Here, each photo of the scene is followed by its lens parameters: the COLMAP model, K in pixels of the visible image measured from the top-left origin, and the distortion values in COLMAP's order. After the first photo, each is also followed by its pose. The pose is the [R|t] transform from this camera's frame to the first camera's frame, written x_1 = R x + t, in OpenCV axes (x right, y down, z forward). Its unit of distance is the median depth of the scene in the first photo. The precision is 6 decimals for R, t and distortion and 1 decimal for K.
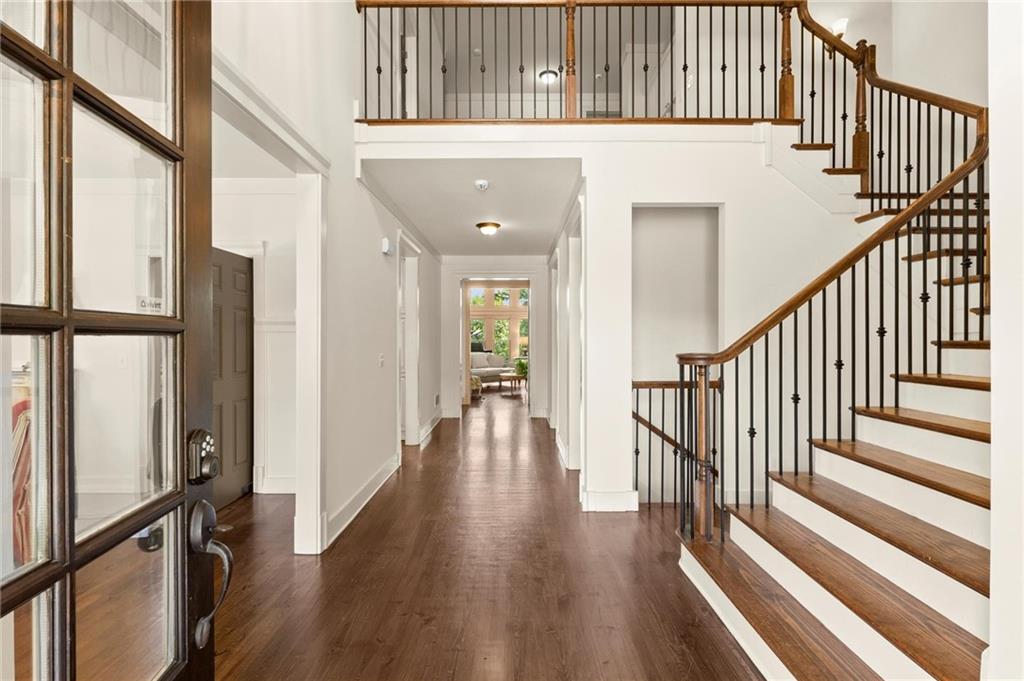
lens RADIAL K [[464.0, 0, 512.0], [0, 464.0, 340.5], [0, 0, 1]] dist [-0.001026, -0.000087]
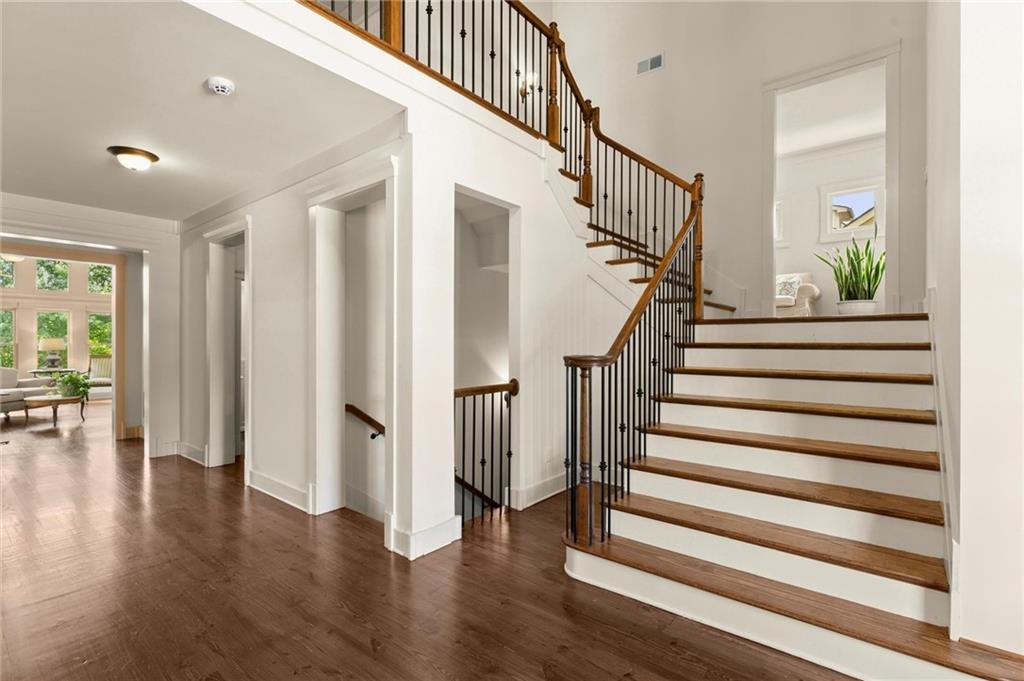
lens RADIAL K [[480.2, 0, 512.0], [0, 480.2, 340.5], [0, 0, 1]] dist [-0.003293, -0.000678]
pose [[0.635456, 0.007841, 0.772097, -0.361890], [-0.001696, 0.999960, -0.008760, 0.004823], [-0.772135, 0.004257, 0.635444, 0.350247]]
